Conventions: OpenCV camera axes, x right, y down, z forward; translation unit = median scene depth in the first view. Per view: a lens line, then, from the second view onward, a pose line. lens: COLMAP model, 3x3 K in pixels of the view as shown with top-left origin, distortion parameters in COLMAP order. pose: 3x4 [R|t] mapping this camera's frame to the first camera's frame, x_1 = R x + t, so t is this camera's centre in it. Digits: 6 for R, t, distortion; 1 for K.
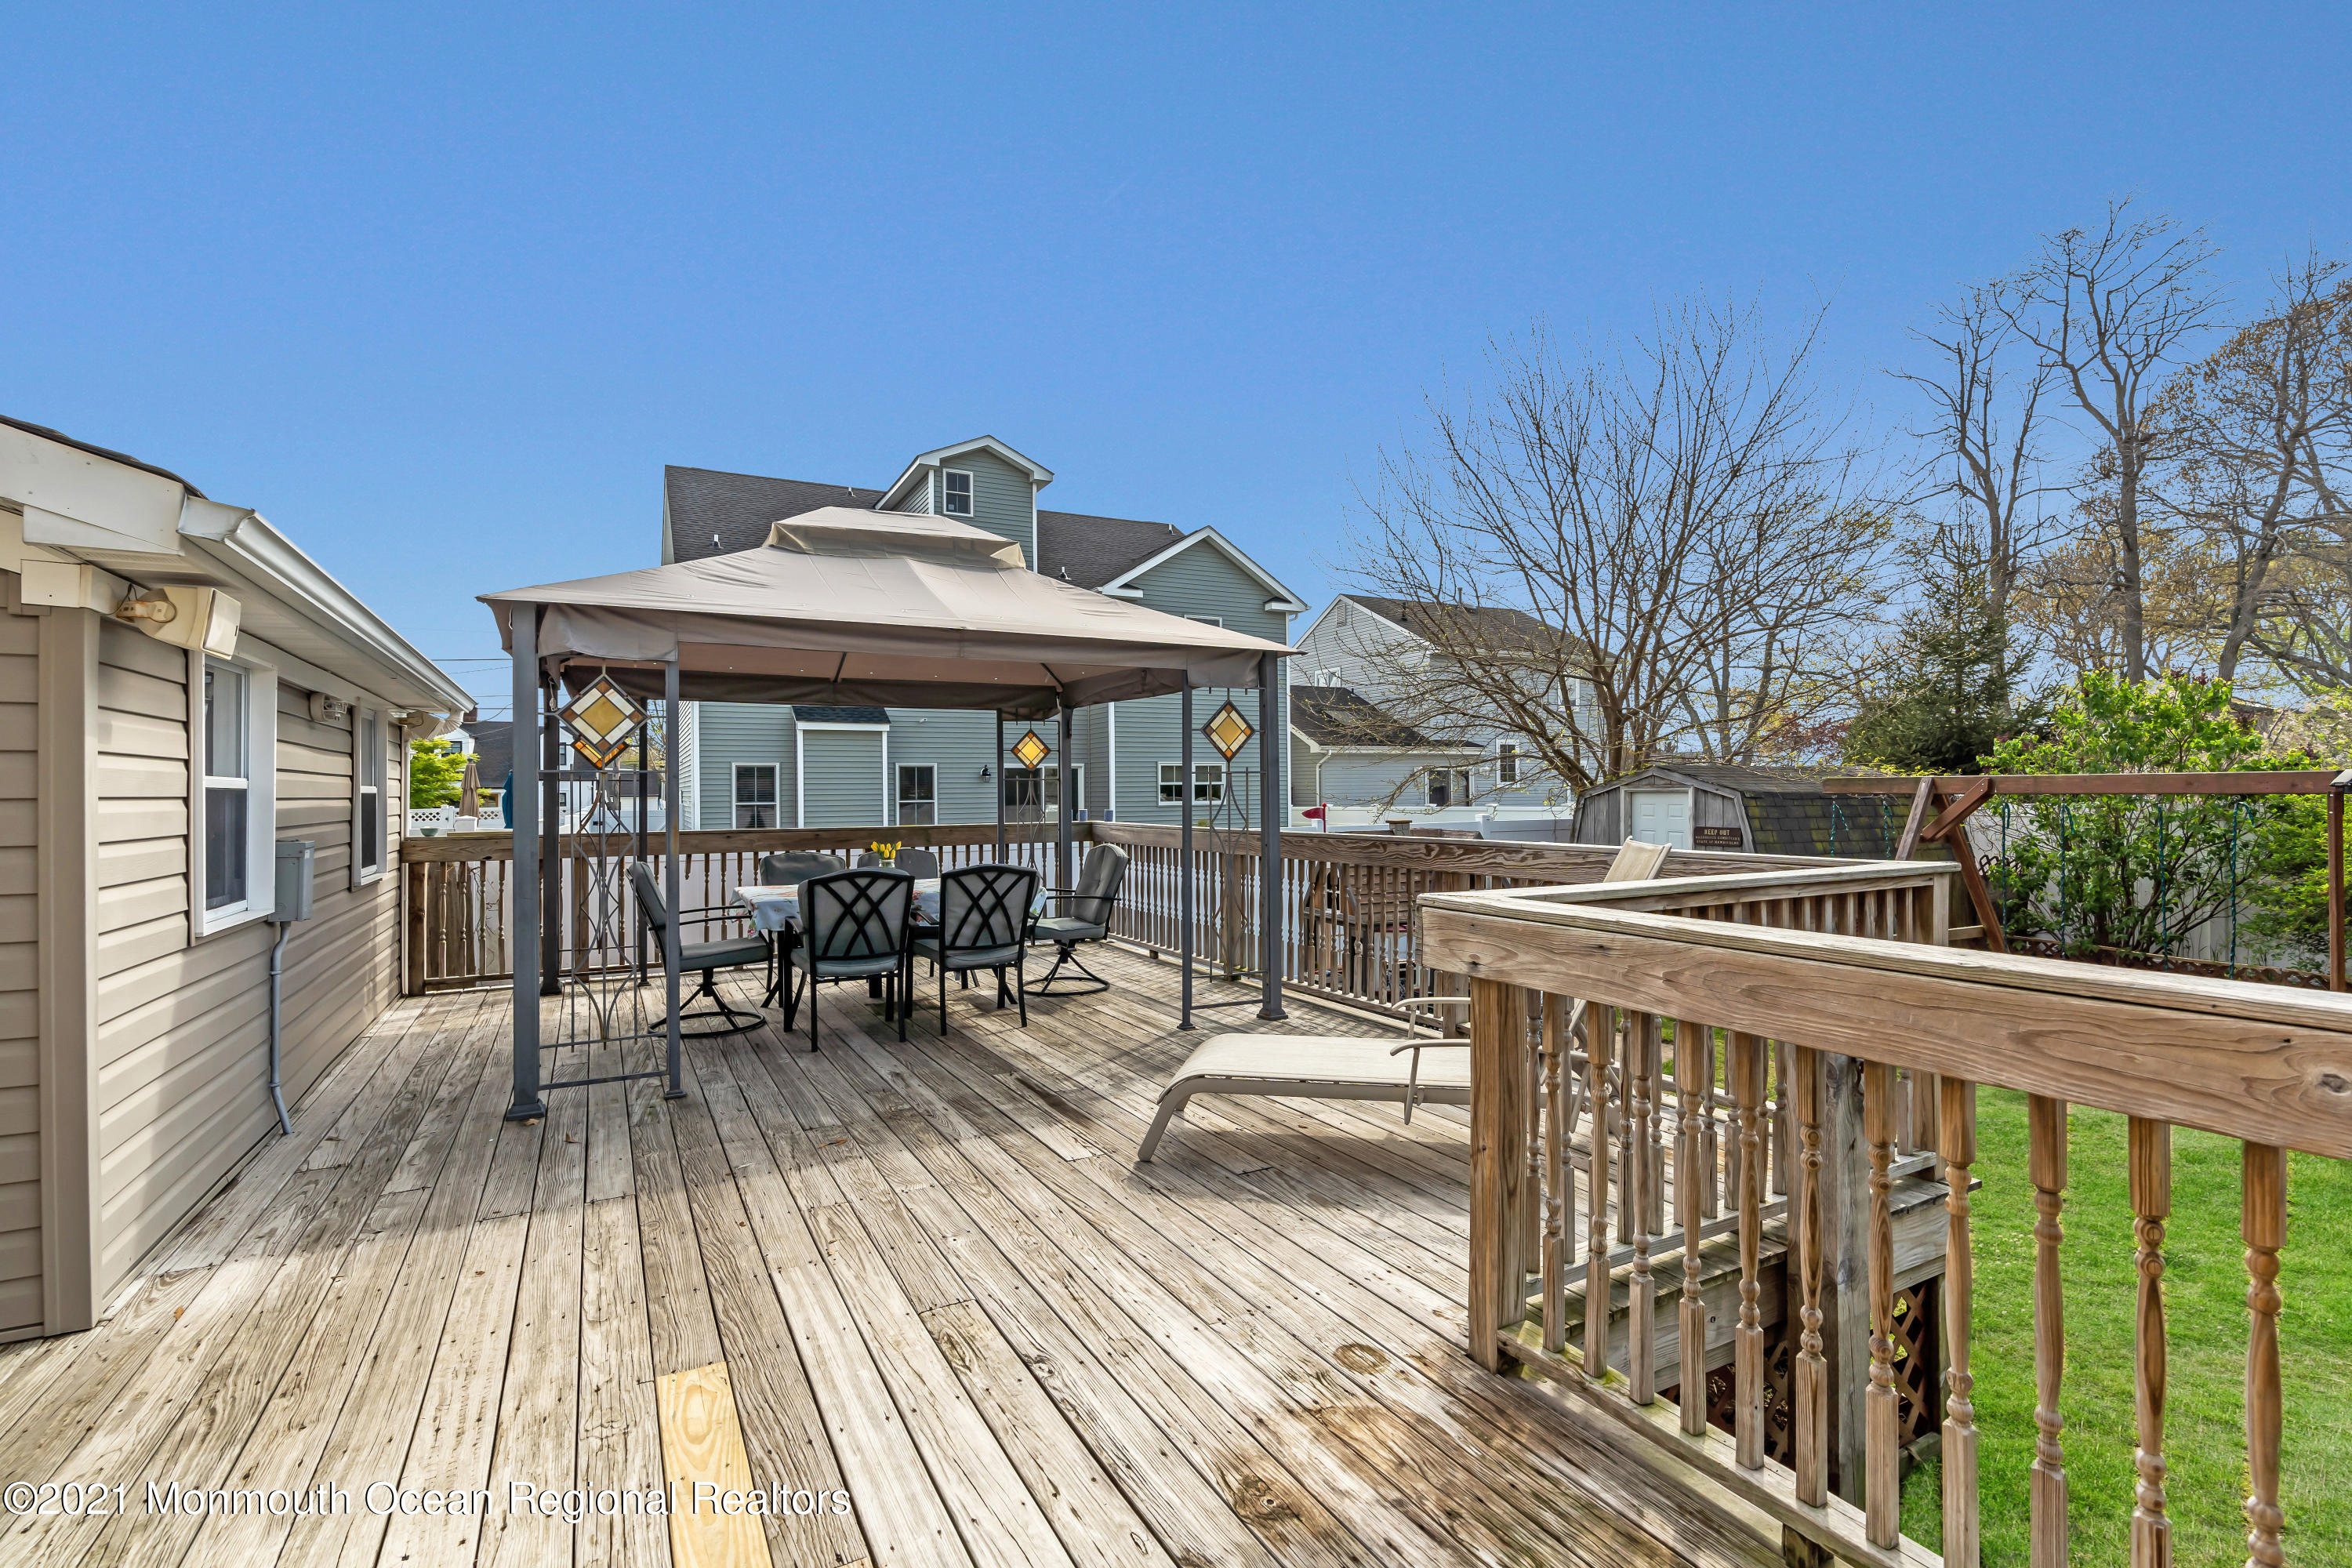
lens RADIAL K [[1064.3, 0, 1169.6], [0, 1064.3, 781.8], [0, 0, 1]] dist [-0.007602, 0.002950]
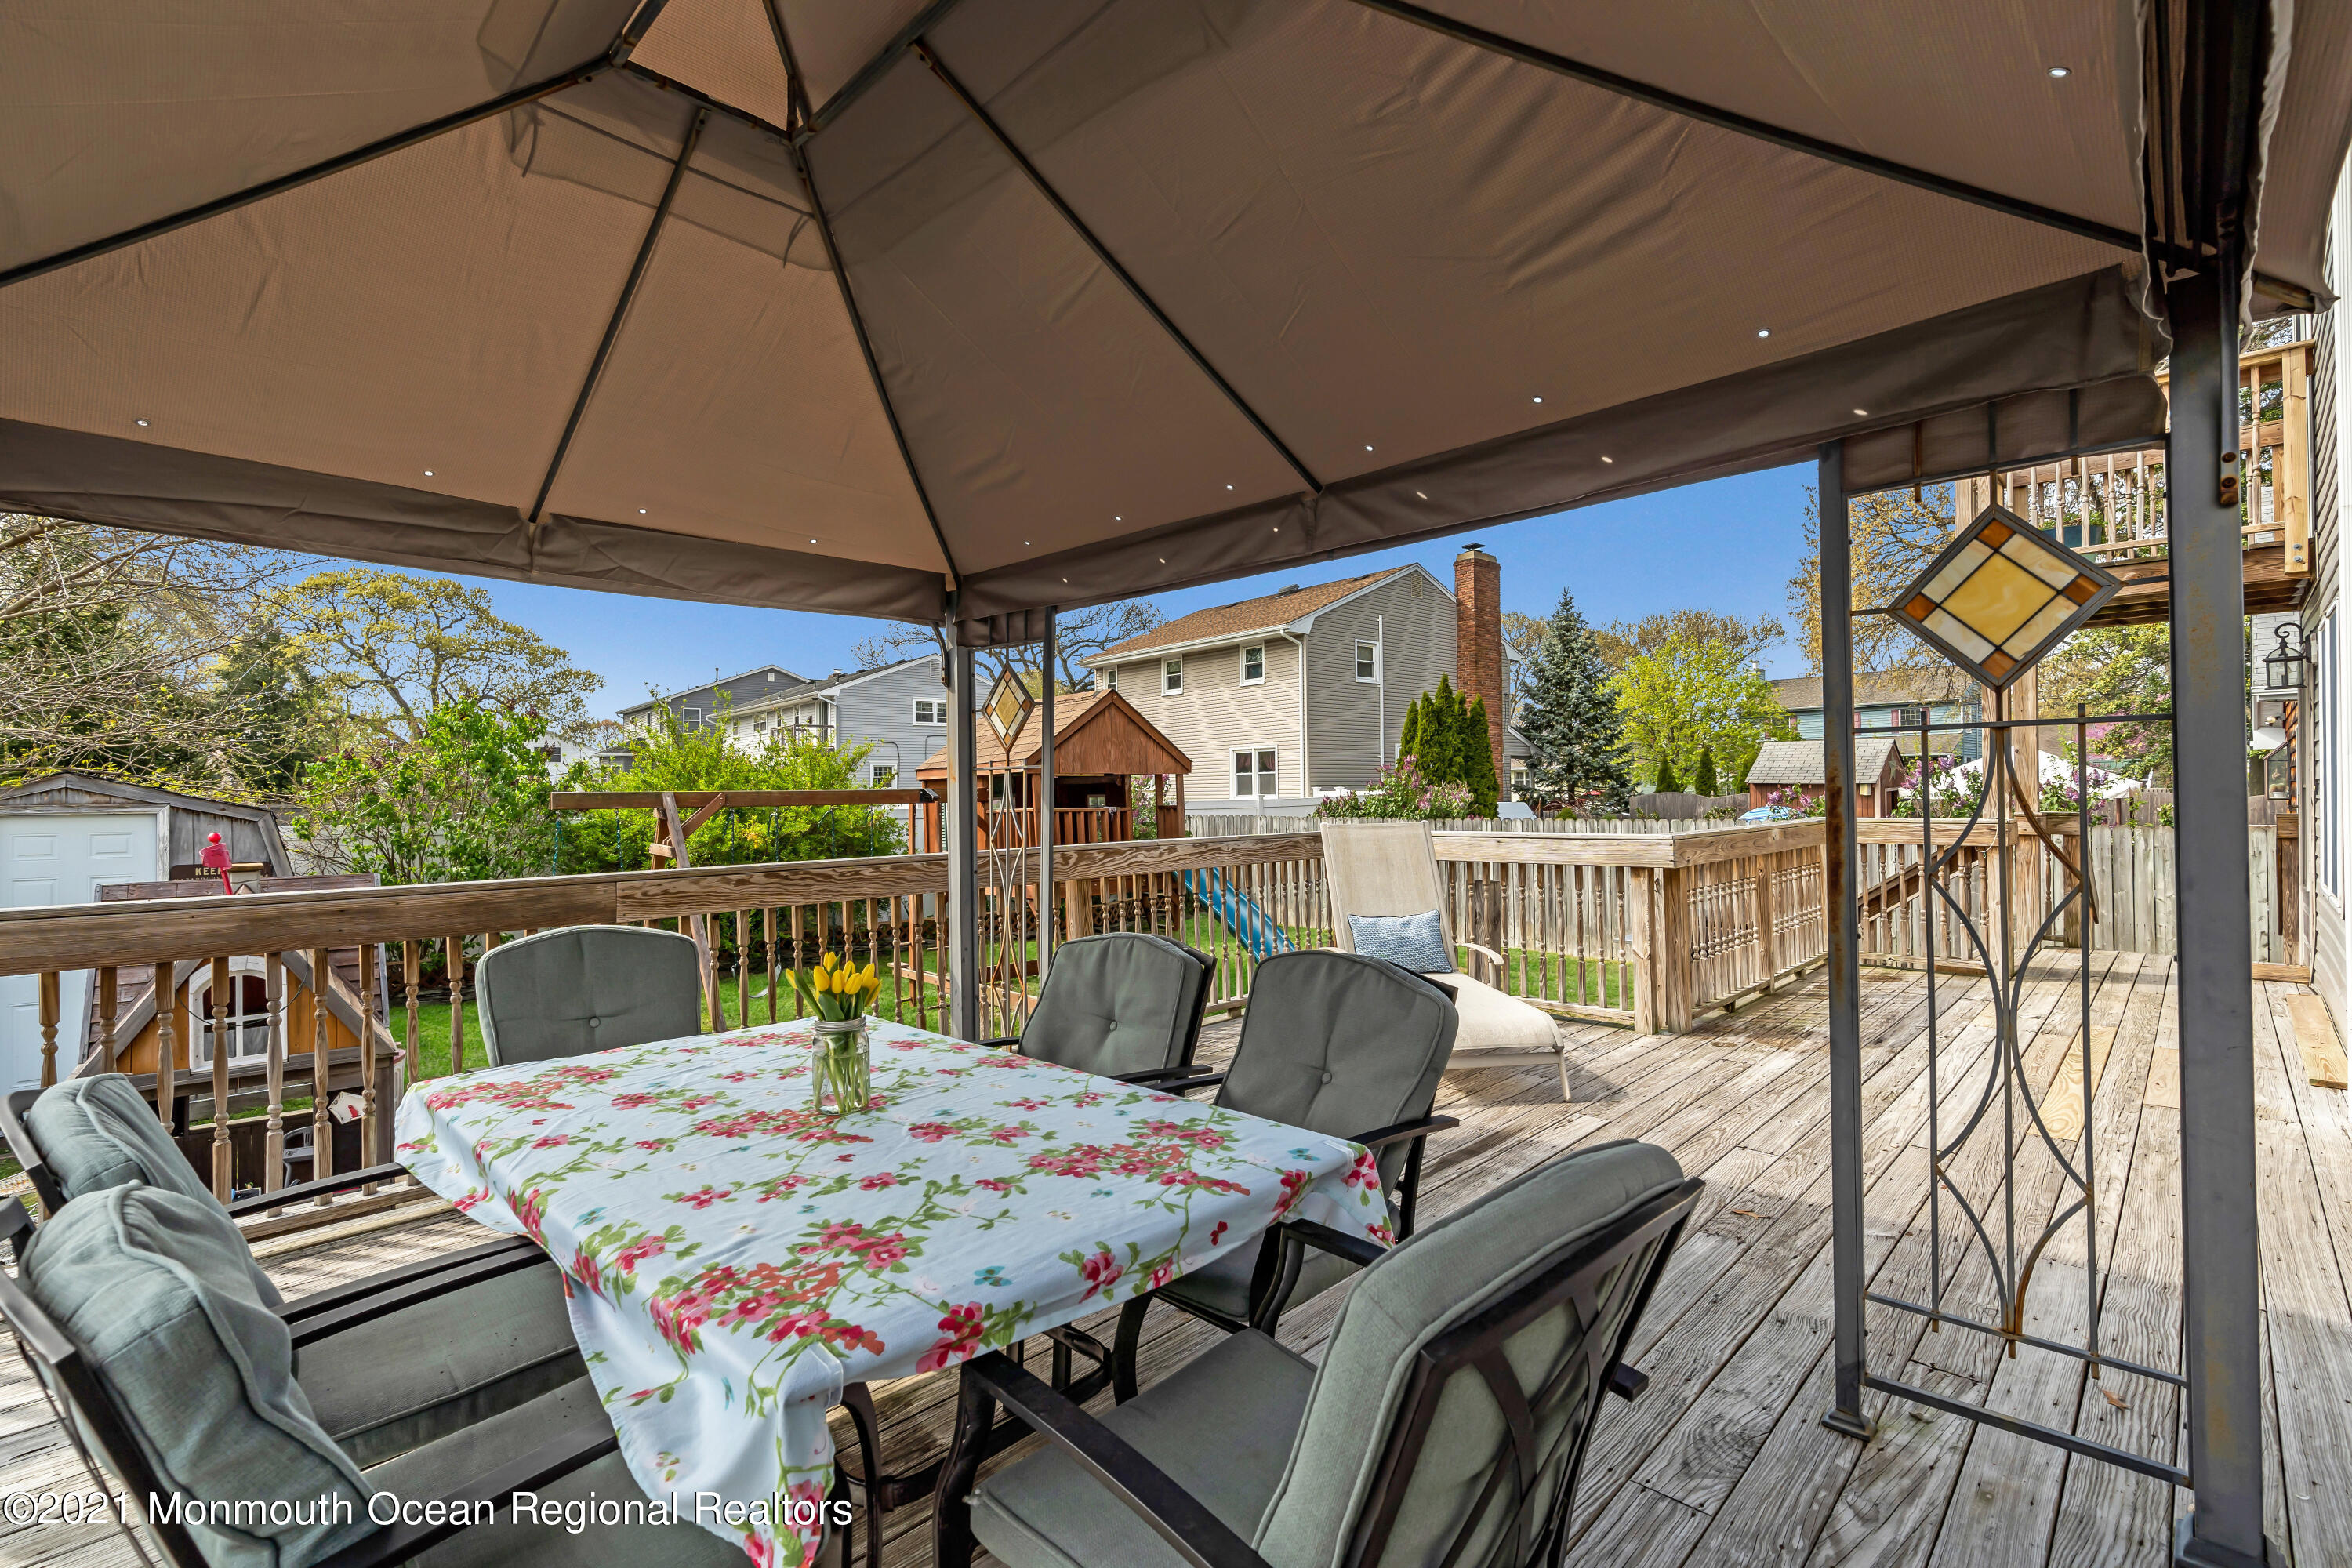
lens RADIAL K [[1064.3, 0, 1171.8], [0, 1064.3, 781.7], [0, 0, 1]] dist [-0.007602, 0.002950]
pose [[-0.293571, 0.015981, 0.955804, -0.921389], [0.005174, 0.999872, -0.015129, 0.013026], [-0.955923, 0.000504, -0.293616, 1.577428]]
